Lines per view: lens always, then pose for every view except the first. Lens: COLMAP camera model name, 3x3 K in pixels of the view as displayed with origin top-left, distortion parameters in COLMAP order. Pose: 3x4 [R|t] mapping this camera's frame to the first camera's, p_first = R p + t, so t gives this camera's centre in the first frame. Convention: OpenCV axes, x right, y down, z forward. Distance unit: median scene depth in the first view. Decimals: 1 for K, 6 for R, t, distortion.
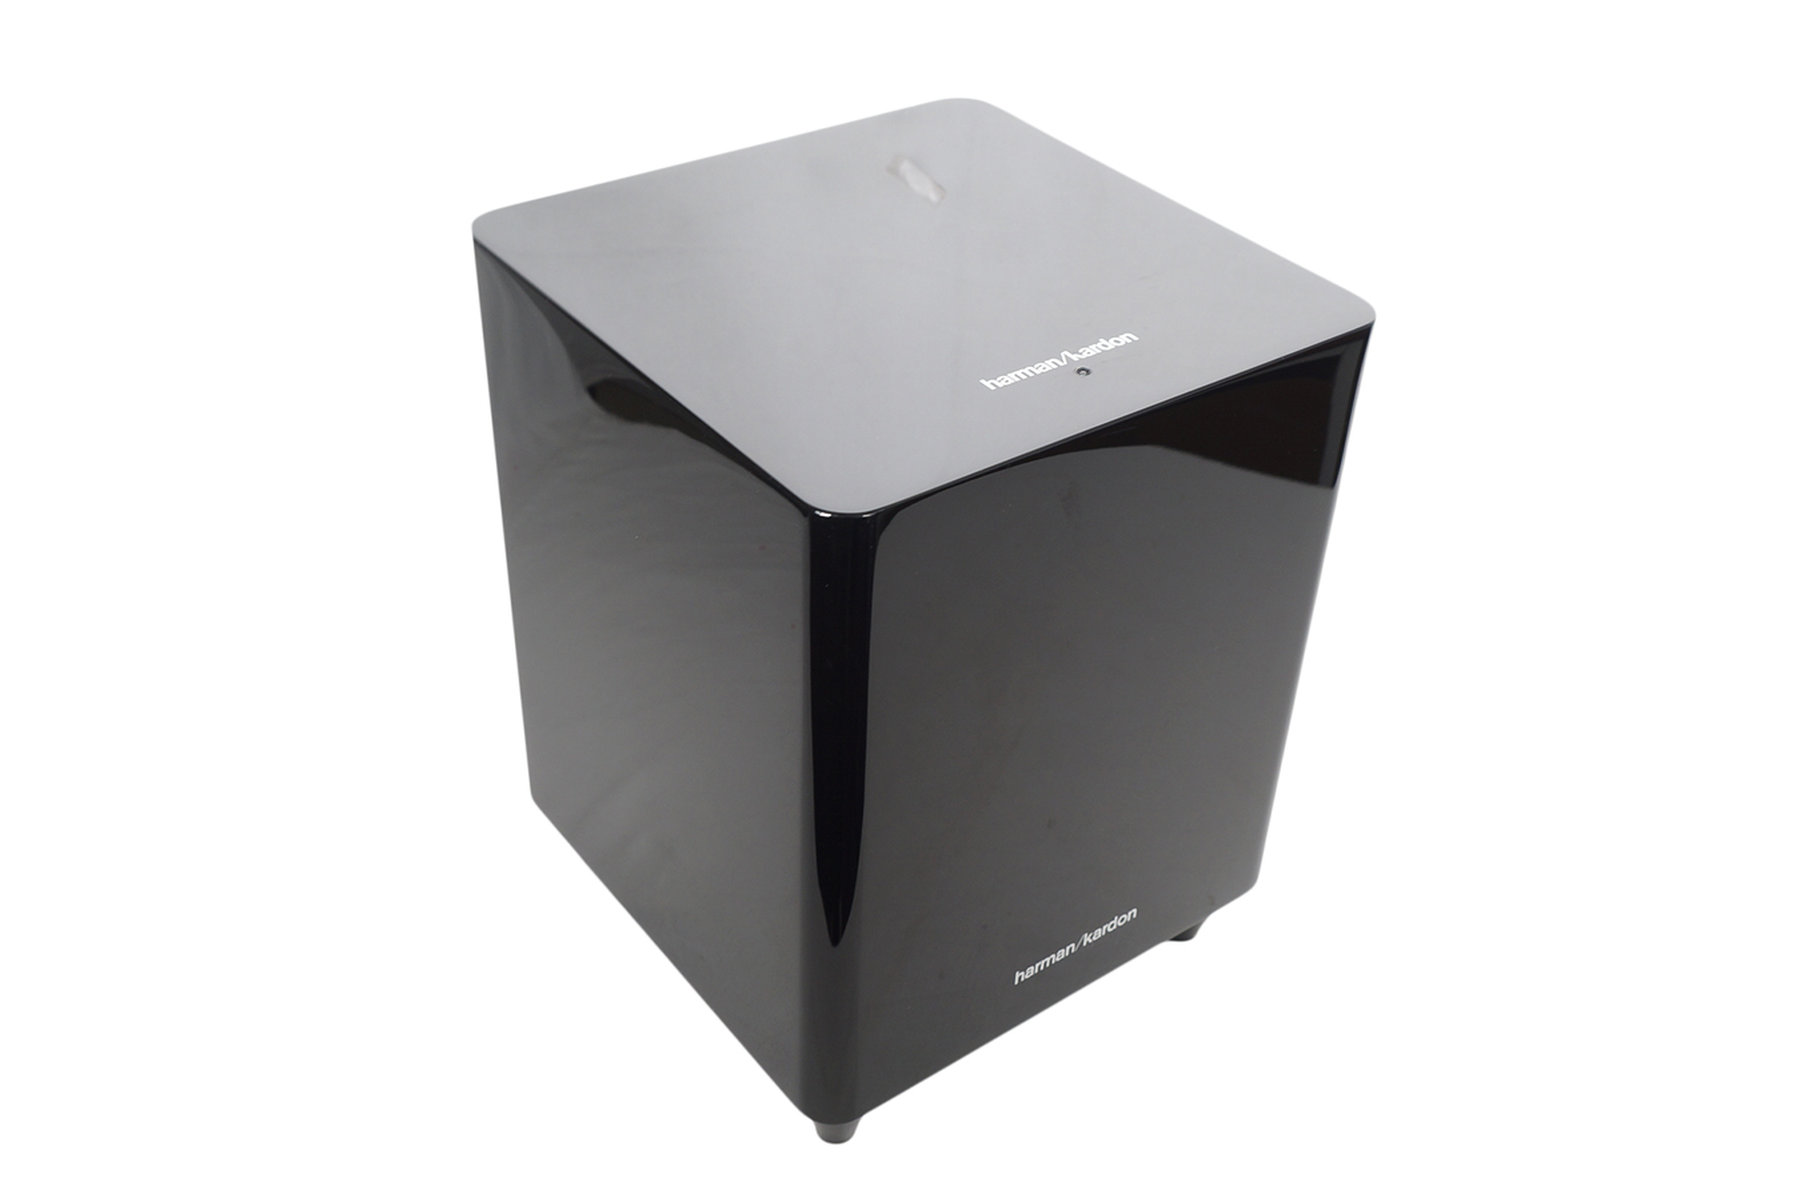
lens RADIAL K [[1844.2, 0, 901.9], [0, 1844.2, 596.9], [0, 0, 1]] dist [0.021707, 0.000000]
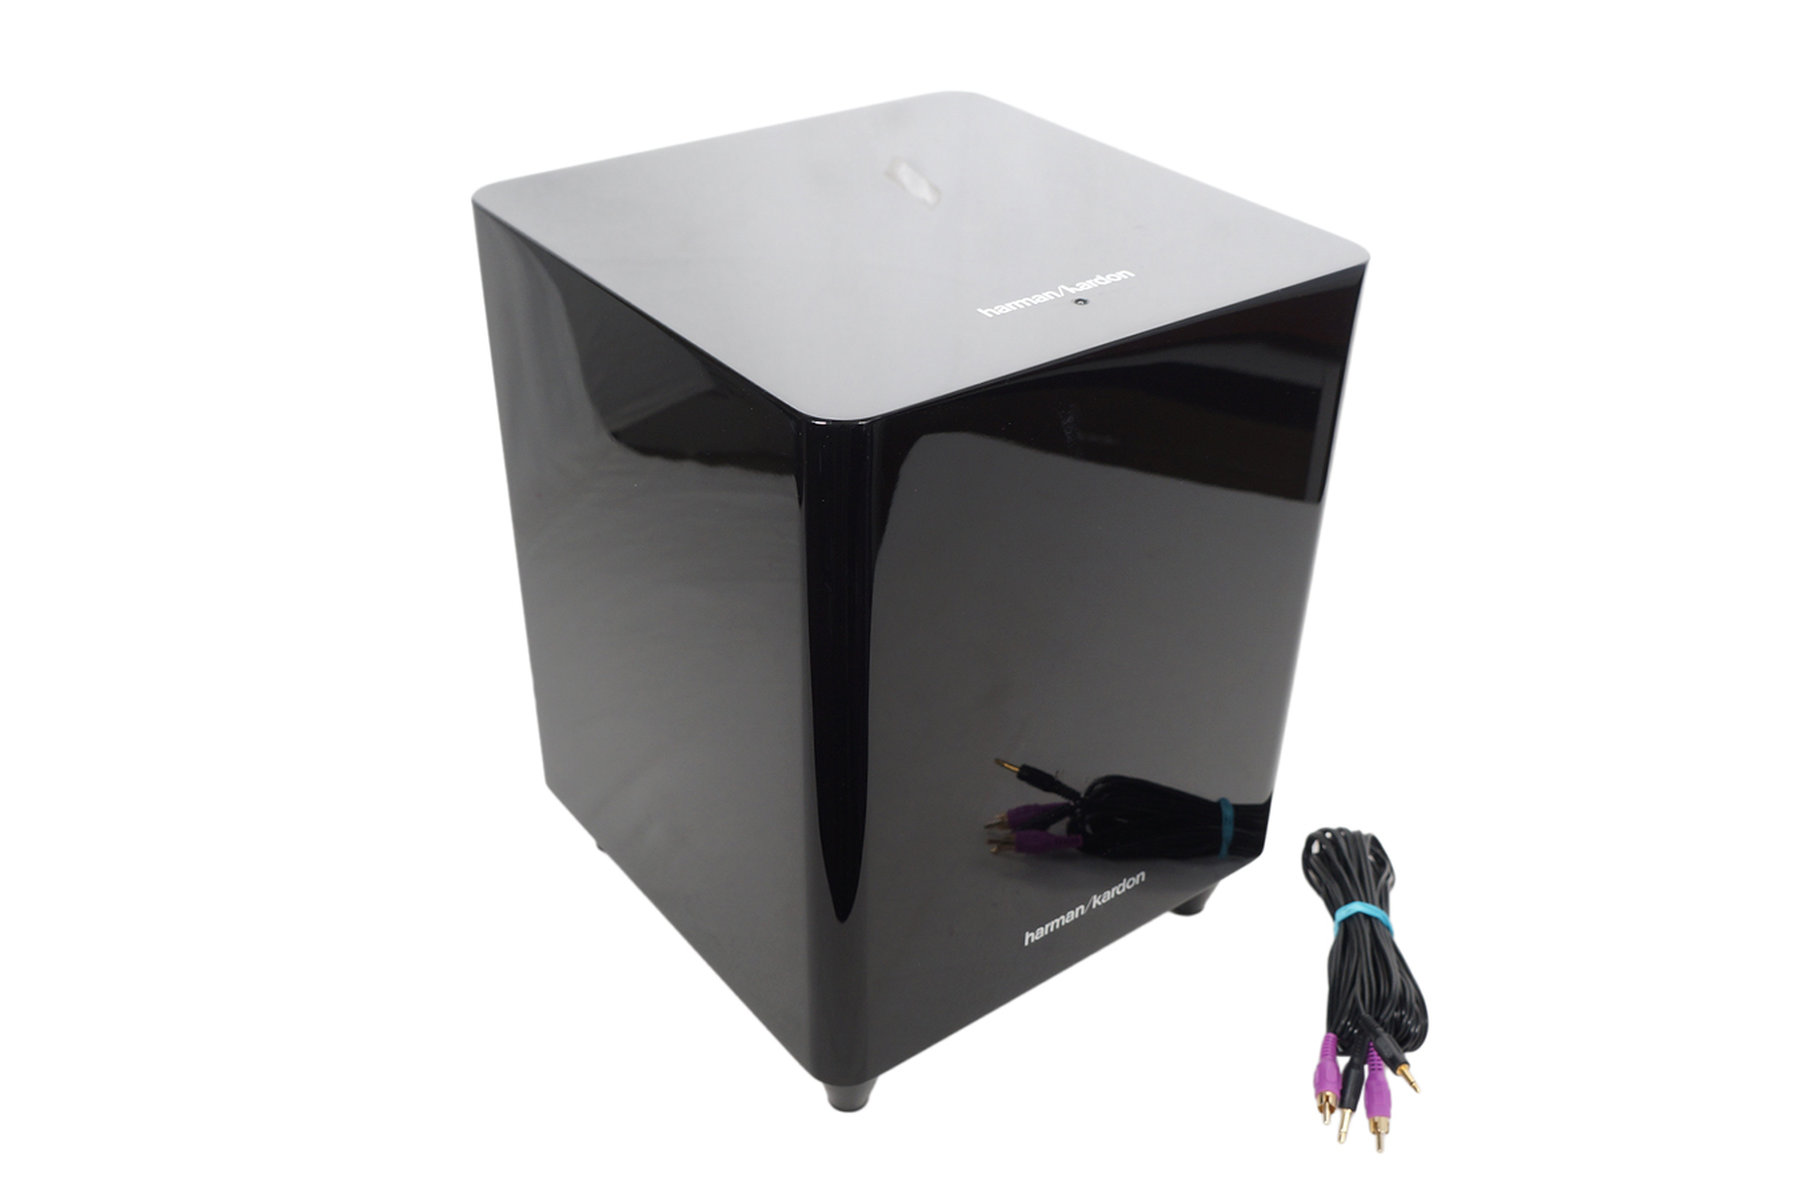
lens RADIAL K [[1683.9, 0, 906.4], [0, 1683.9, 610.6], [0, 0, 1]] dist [0.000224, 0.000000]
pose [[0.999817, -0.018639, -0.004407, 0.004510], [0.018450, 0.999046, -0.039584, 0.062862], [0.005140, 0.039496, 0.999207, 0.082912]]
